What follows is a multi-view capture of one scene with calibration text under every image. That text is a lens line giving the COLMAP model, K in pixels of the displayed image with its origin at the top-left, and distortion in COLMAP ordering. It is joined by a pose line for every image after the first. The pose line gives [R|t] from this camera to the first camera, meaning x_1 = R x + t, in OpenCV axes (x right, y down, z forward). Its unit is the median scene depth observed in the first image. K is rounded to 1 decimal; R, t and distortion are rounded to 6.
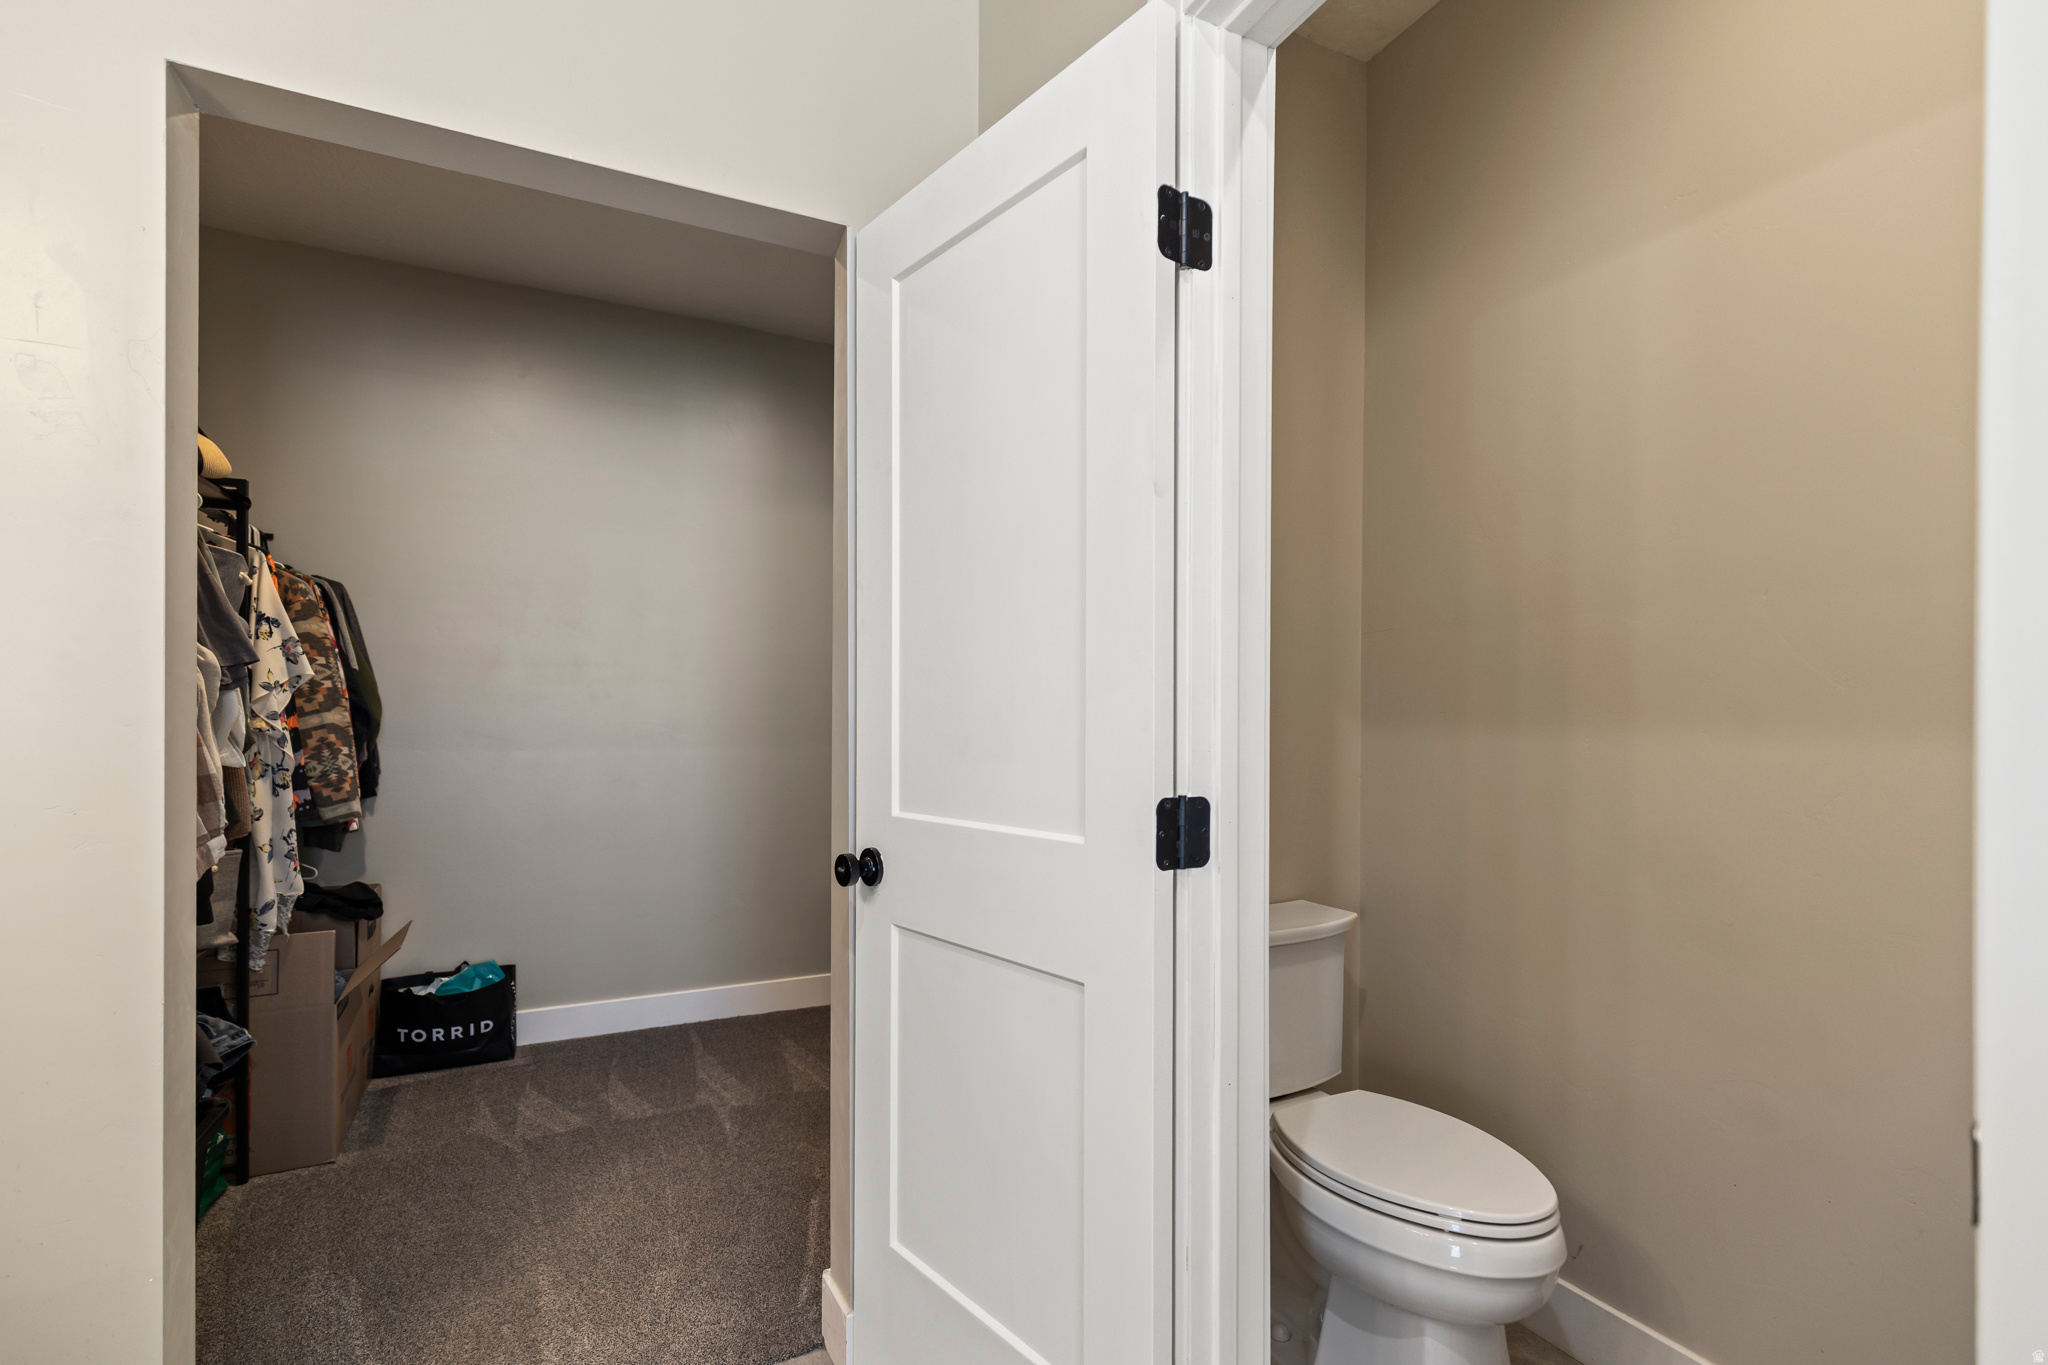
lens RADIAL K [[933.9, 0, 1031.0], [0, 933.9, 700.9], [0, 0, 1]] dist [0.004121, 0.001064]
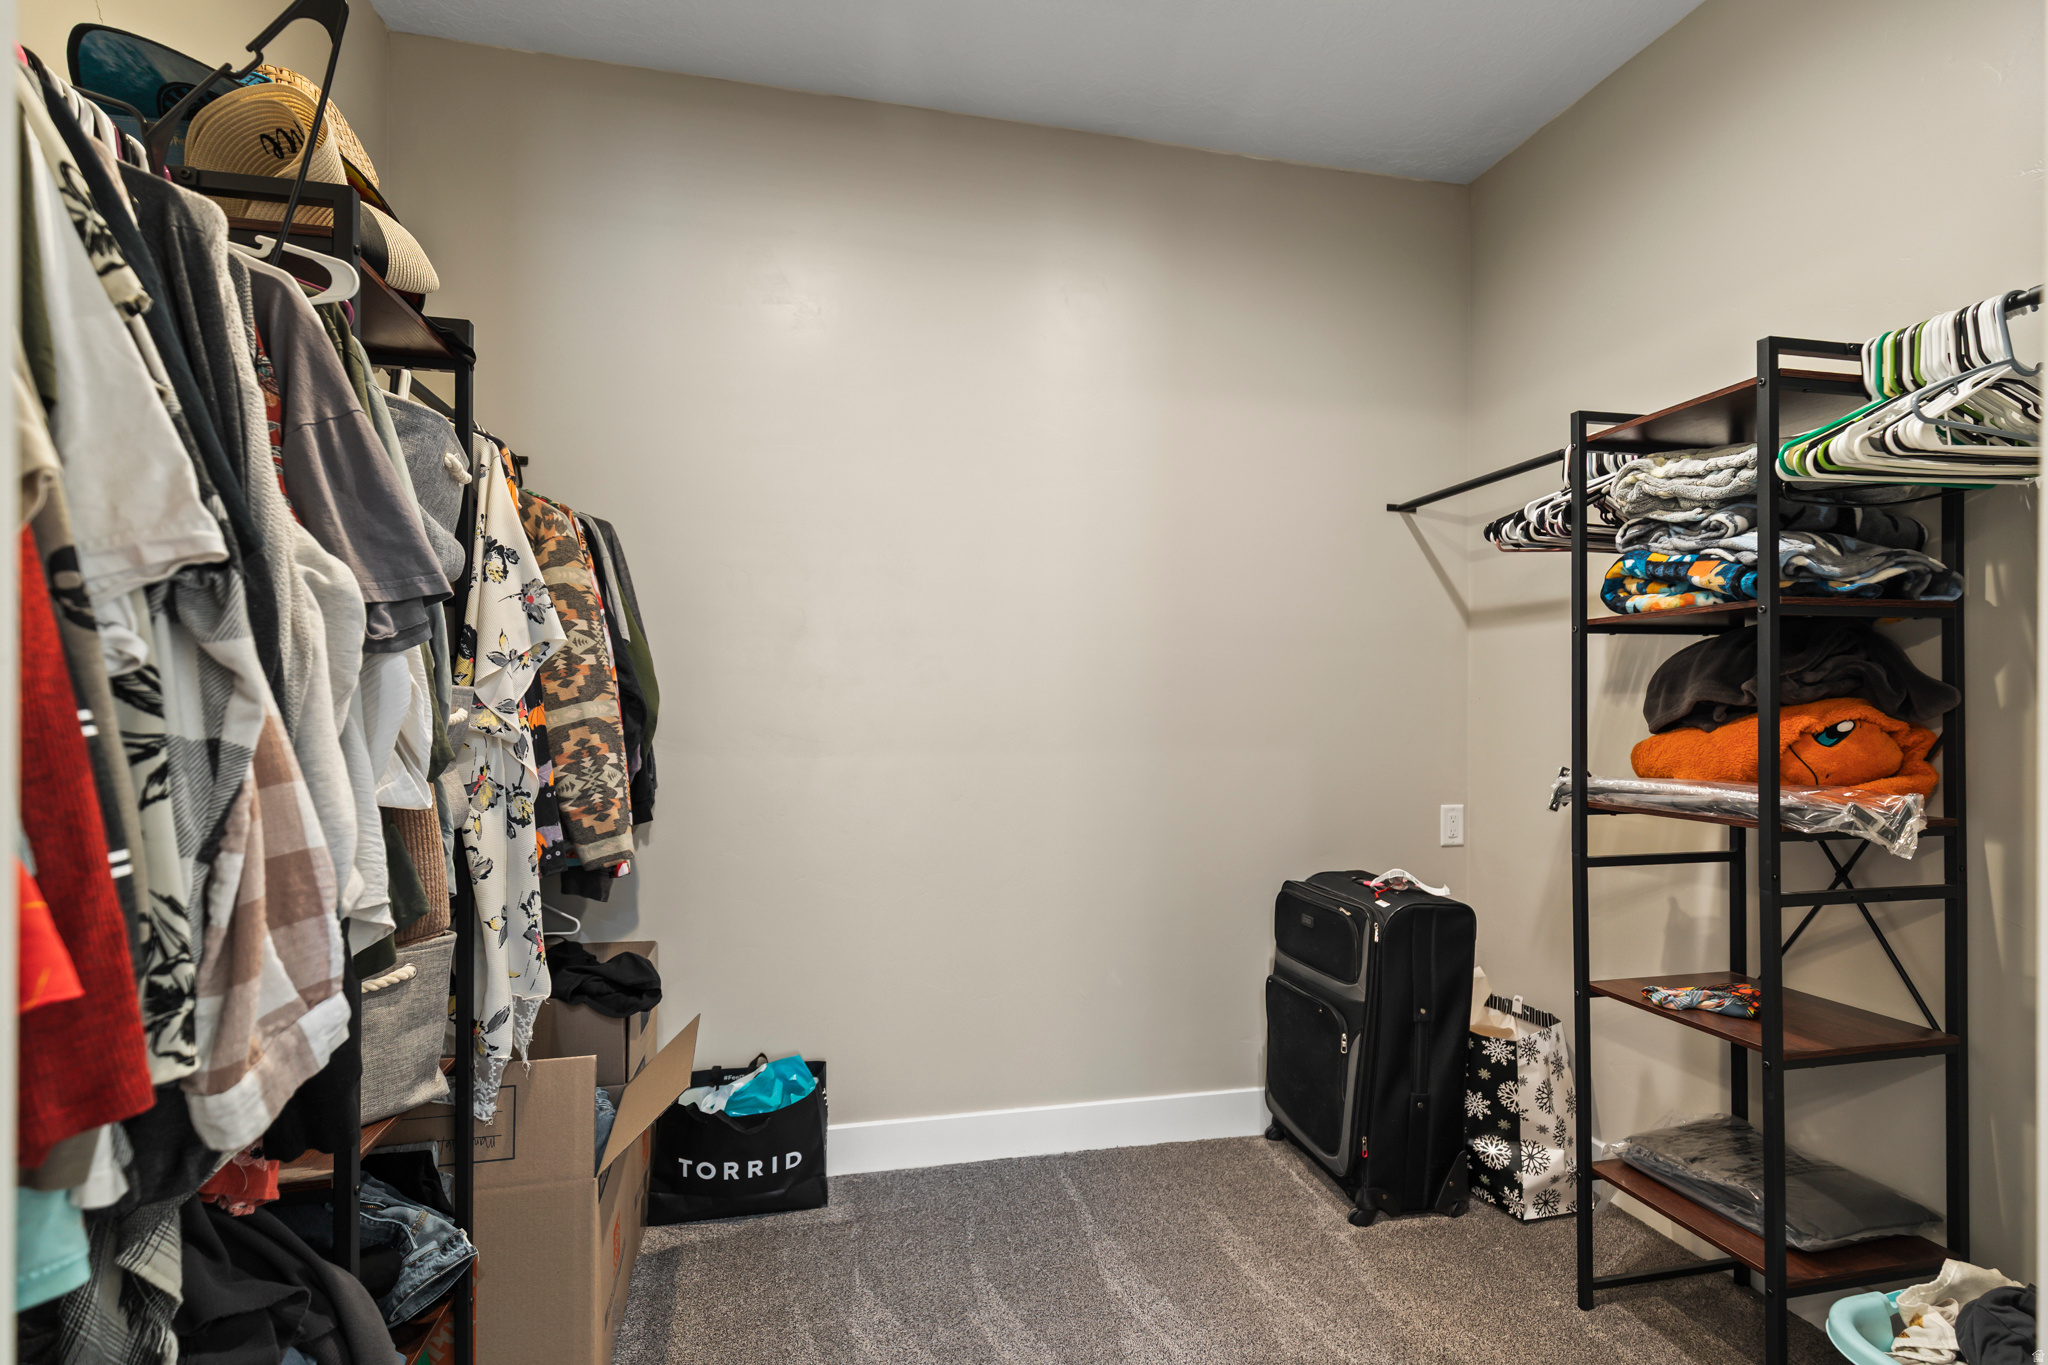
lens RADIAL K [[933.9, 0, 1017.0], [0, 933.9, 682.3], [0, 0, 1]] dist [0.004121, 0.001064]
pose [[0.973098, -0.006700, -0.230293, -0.297838], [0.004113, 0.999923, -0.011713, 0.007479], [0.230354, 0.010451, 0.973051, 0.417485]]
